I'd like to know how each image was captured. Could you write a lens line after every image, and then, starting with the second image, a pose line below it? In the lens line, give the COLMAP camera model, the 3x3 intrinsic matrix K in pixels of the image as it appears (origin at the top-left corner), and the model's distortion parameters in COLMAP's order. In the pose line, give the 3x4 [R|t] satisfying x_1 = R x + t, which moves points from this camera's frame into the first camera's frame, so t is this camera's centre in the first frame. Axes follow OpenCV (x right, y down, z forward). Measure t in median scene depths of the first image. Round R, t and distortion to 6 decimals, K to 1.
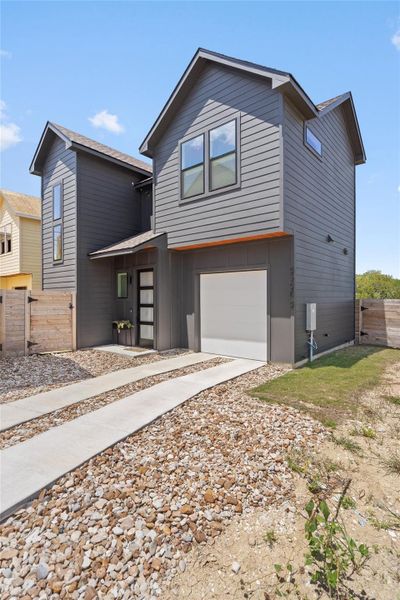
lens RADIAL K [[308.7, 0, 177.1], [0, 308.7, 300.2], [0, 0, 1]] dist [0.004823, -0.000999]
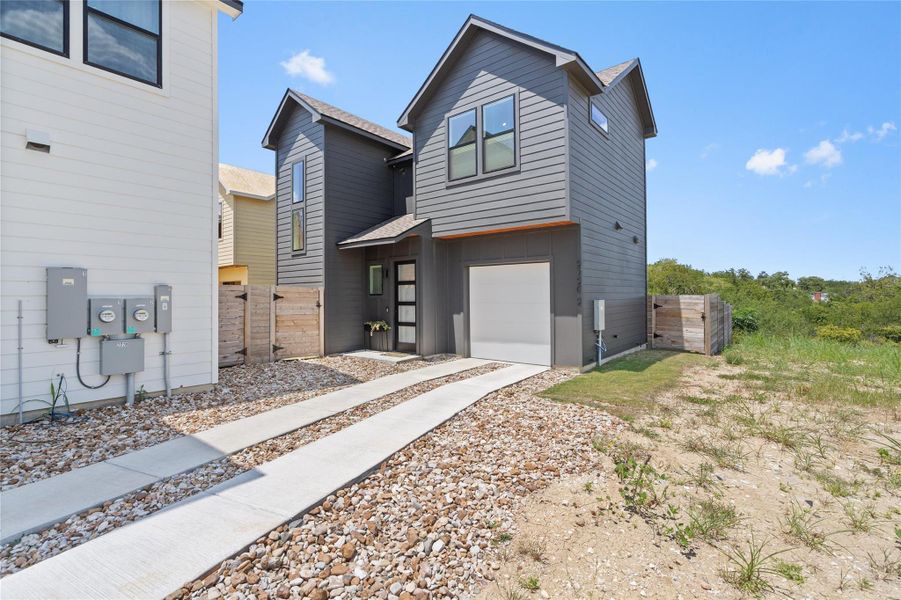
lens RADIAL K [[407.5, 0, 418.3], [0, 407.5, 291.9], [0, 0, 1]] dist [-0.006464, 0.001341]
pose [[0.999872, -0.003256, 0.015637, -0.092873], [0.003505, 0.999866, -0.015974, 0.003560], [-0.015583, 0.016027, 0.999750, -0.143396]]
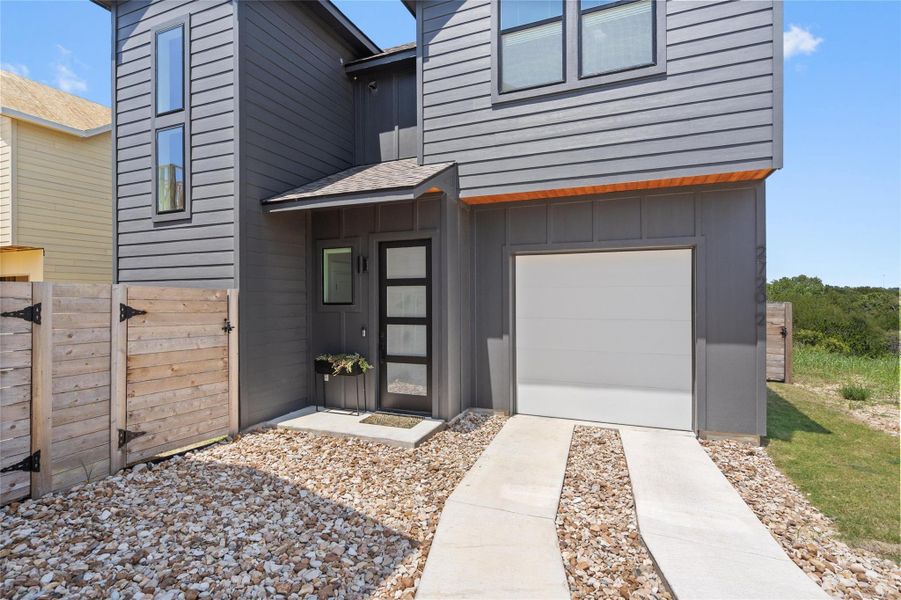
lens RADIAL K [[463.6, 0, 441.6], [0, 463.6, 297.7], [0, 0, 1]] dist [0.004823, -0.000999]
pose [[0.947210, -0.001120, 0.320611, -0.297766], [0.003363, 0.999974, -0.006444, -0.013519], [-0.320596, 0.007182, 0.947189, 0.369252]]
